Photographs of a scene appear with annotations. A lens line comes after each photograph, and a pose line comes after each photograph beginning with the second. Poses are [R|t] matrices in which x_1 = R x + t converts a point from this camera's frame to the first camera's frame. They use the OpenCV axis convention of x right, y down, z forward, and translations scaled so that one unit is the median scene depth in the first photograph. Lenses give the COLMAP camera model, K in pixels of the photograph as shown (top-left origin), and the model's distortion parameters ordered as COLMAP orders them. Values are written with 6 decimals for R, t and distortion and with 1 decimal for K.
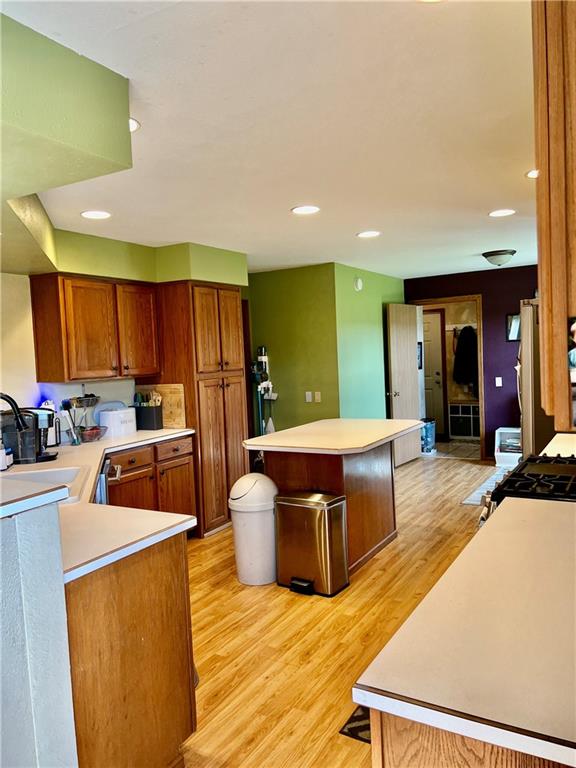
lens RADIAL K [[581.7, 0, 287.5], [0, 581.7, 384.3], [0, 0, 1]] dist [0.047173, -0.041996]
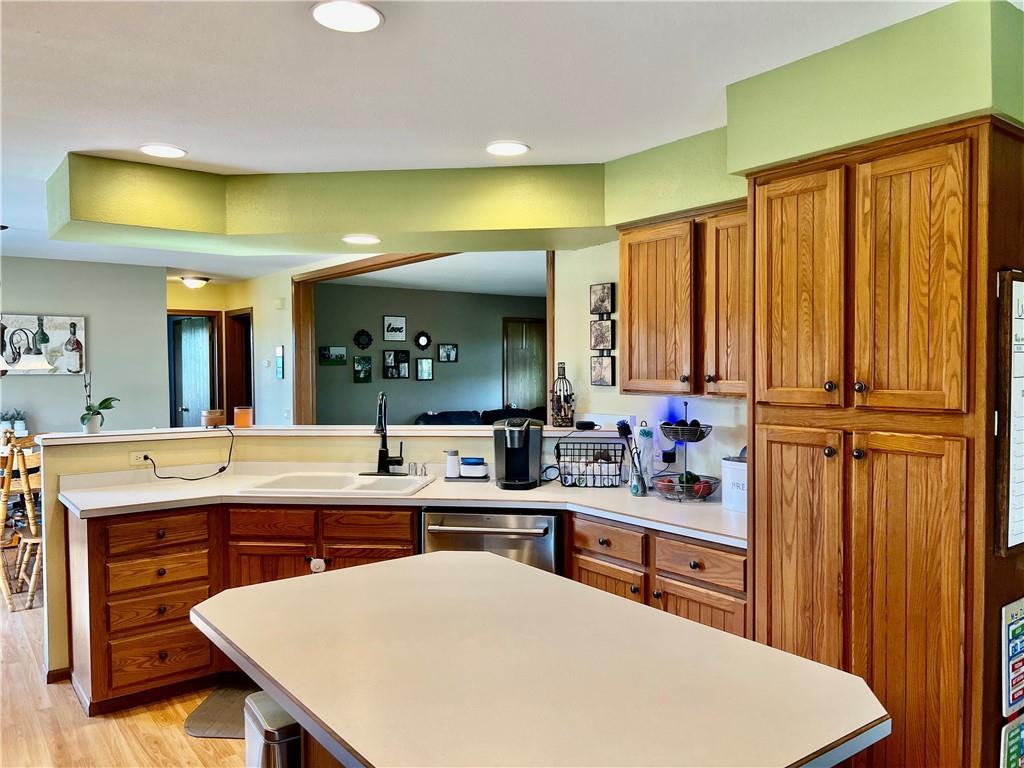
lens RADIAL K [[775.6, 0, 509.7], [0, 775.6, 386.2], [0, 0, 1]] dist [0.047173, -0.041996]
pose [[-0.388092, 0.075965, -0.918485, 0.385082], [-0.021418, 0.995585, 0.091391, -0.074008], [0.921372, 0.055140, -0.384752, 1.009354]]
